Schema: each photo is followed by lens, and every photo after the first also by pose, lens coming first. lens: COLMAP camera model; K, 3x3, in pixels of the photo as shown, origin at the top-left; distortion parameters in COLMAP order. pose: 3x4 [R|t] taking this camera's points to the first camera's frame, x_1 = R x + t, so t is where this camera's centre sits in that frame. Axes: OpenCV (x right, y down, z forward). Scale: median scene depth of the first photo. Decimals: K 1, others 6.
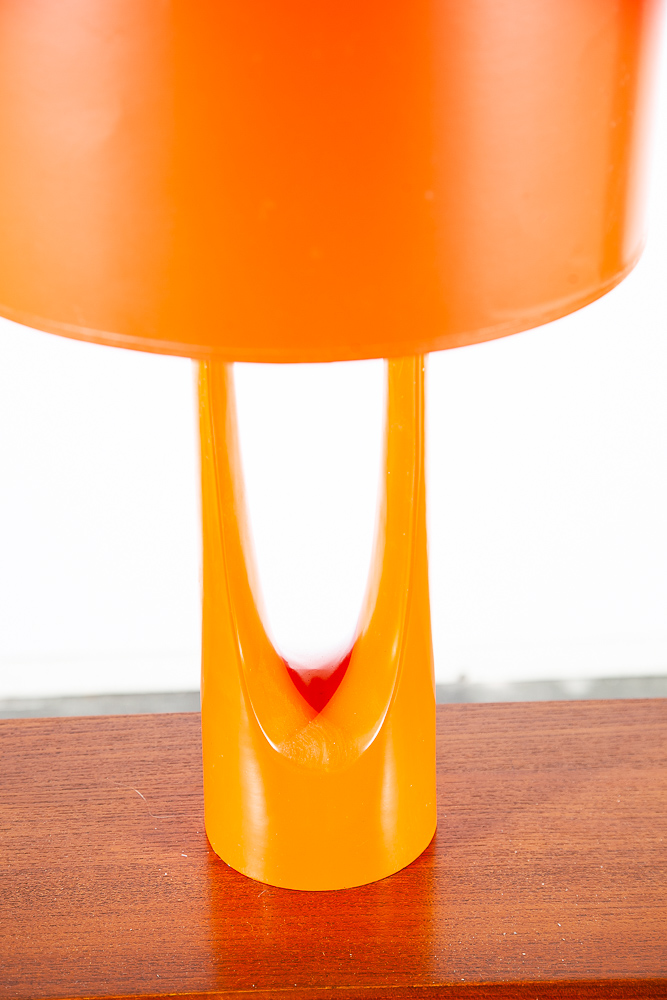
lens RADIAL K [[1805.7, 0, 329.3], [0, 1805.7, 492.3], [0, 0, 1]] dist [0.195081, 0.000000]
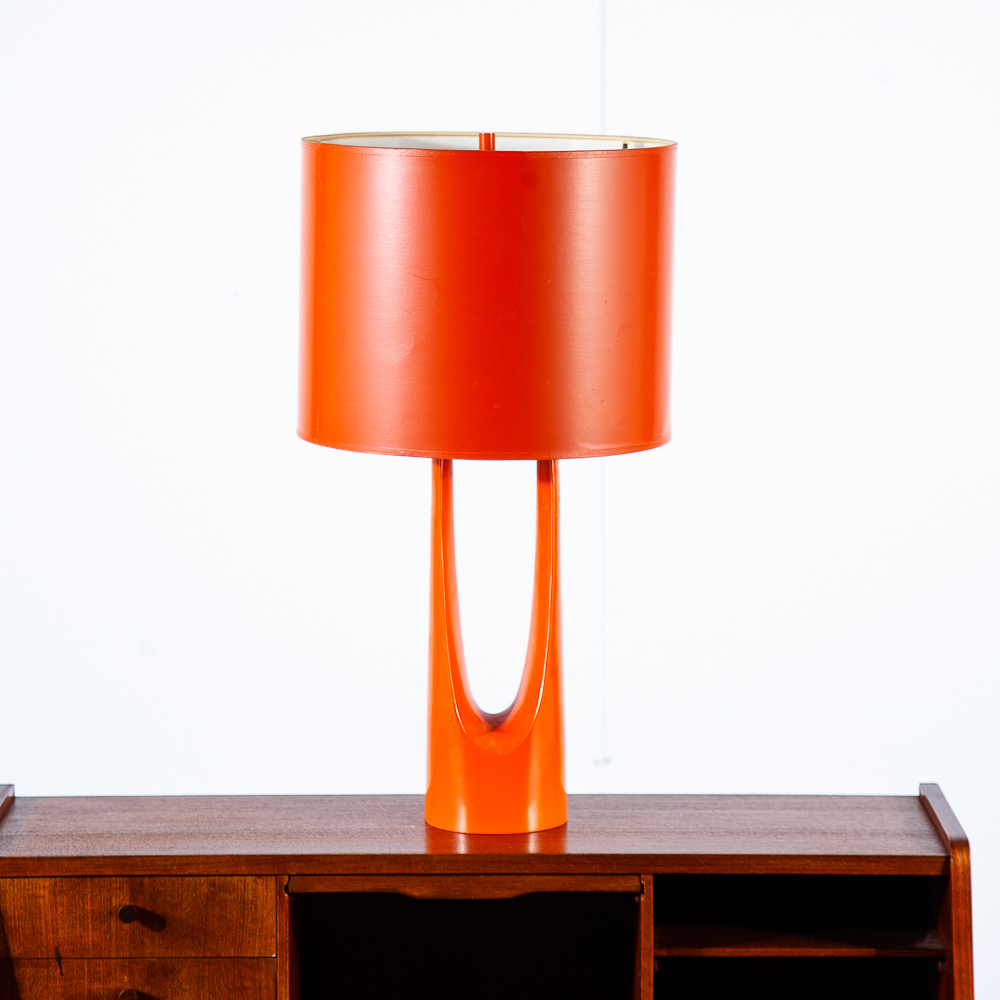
lens RADIAL K [[3052.8, 0, 499.5], [0, 3052.8, 495.7], [0, 0, 1]] dist [0.193160, 0.000000]
pose [[0.999511, 0.018082, -0.025507, 0.066700], [-0.025462, 0.944185, -0.328430, 0.853013], [0.018145, 0.328919, 0.944184, -1.777151]]
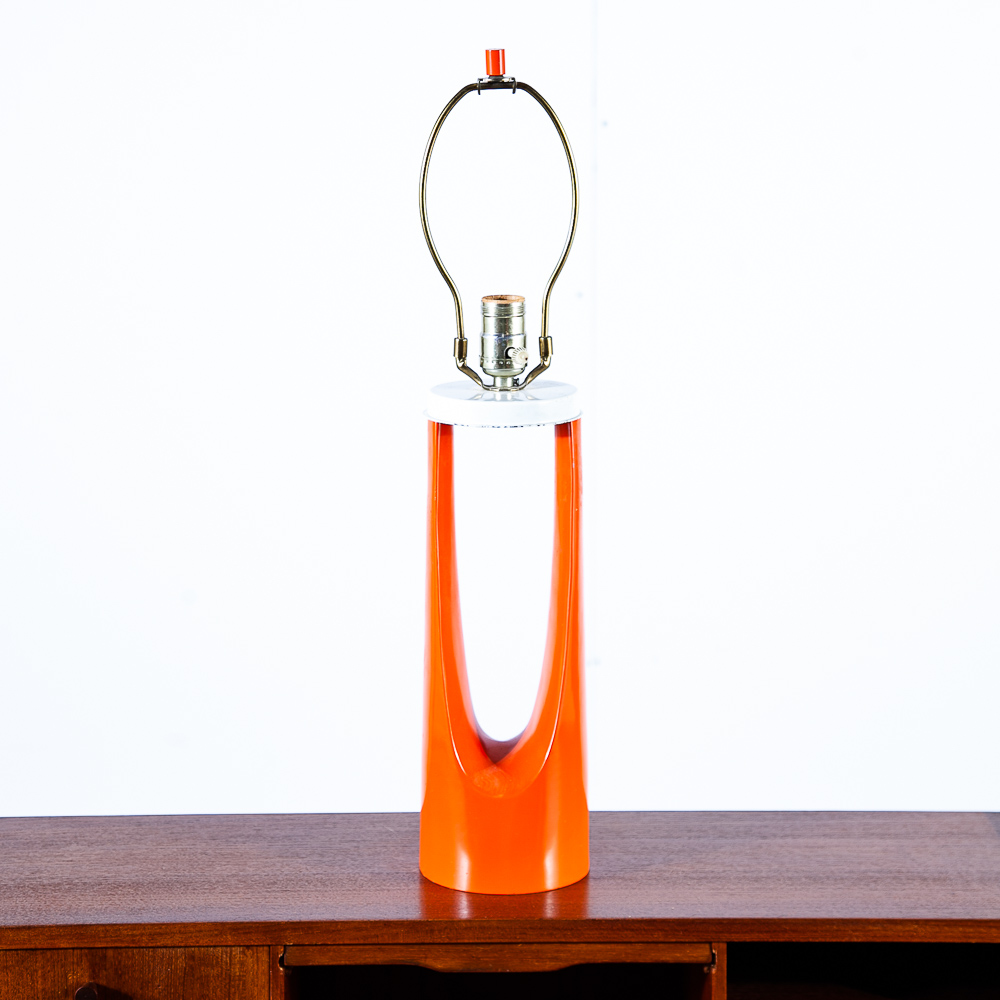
lens RADIAL K [[2351.0, 0, 500.6], [0, 2351.0, 430.5], [0, 0, 1]] dist [0.158651, 0.000000]
pose [[0.999814, 0.017755, -0.007515, -0.020807], [-0.019186, 0.954672, -0.297040, 0.428174], [0.001900, 0.297129, 0.954835, -0.849895]]
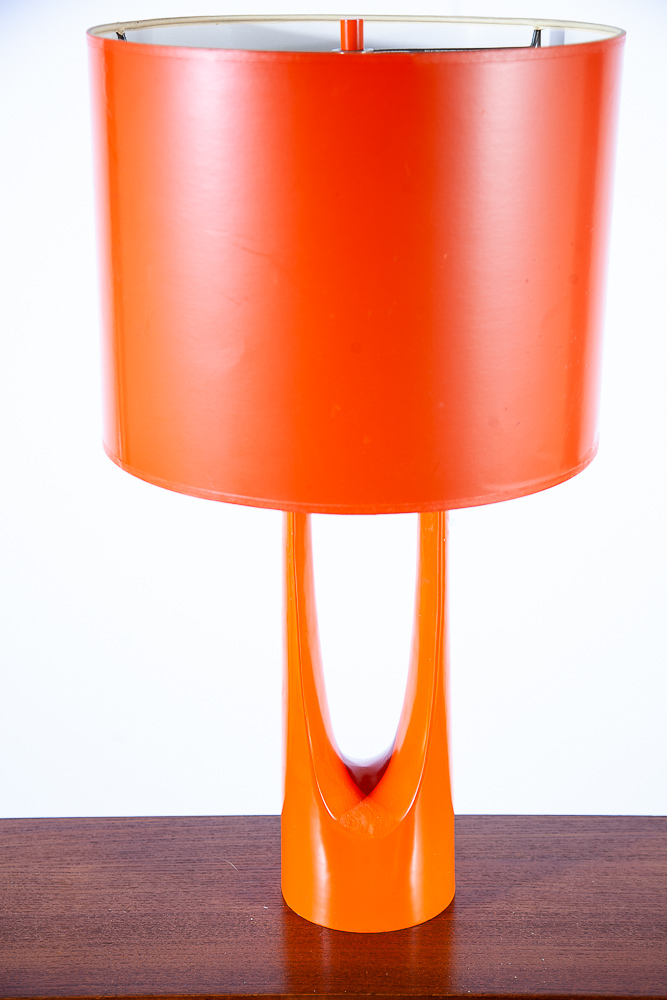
lens RADIAL K [[1629.9, 0, 335.3], [0, 1629.9, 509.2], [0, 0, 1]] dist [0.188647, 0.000000]
pose [[0.998974, 0.018045, -0.041529, 0.017485], [-0.024181, 0.988032, -0.152344, 0.095973], [0.038283, 0.153192, 0.987455, -0.250578]]
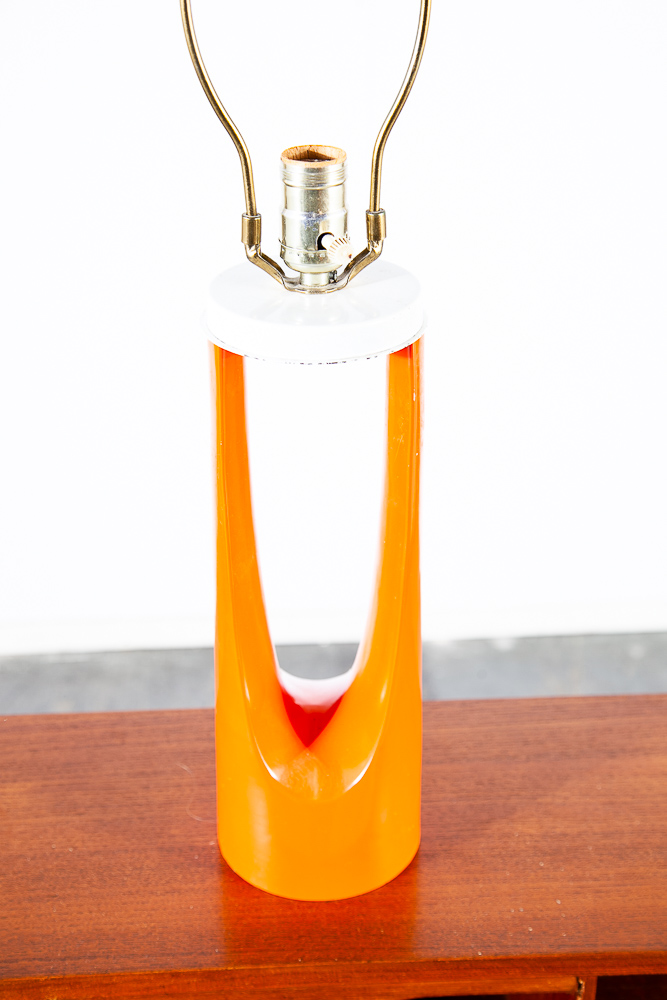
lens RADIAL K [[1360.7, 0, 336.0], [0, 1360.7, 499.4], [0, 0, 1]] dist [0.092336, 0.000000]
pose [[0.999574, 0.004019, 0.028894, -0.041842], [-0.004411, 0.999899, 0.013538, -0.031497], [-0.028837, -0.013660, 0.999491, 0.125927]]
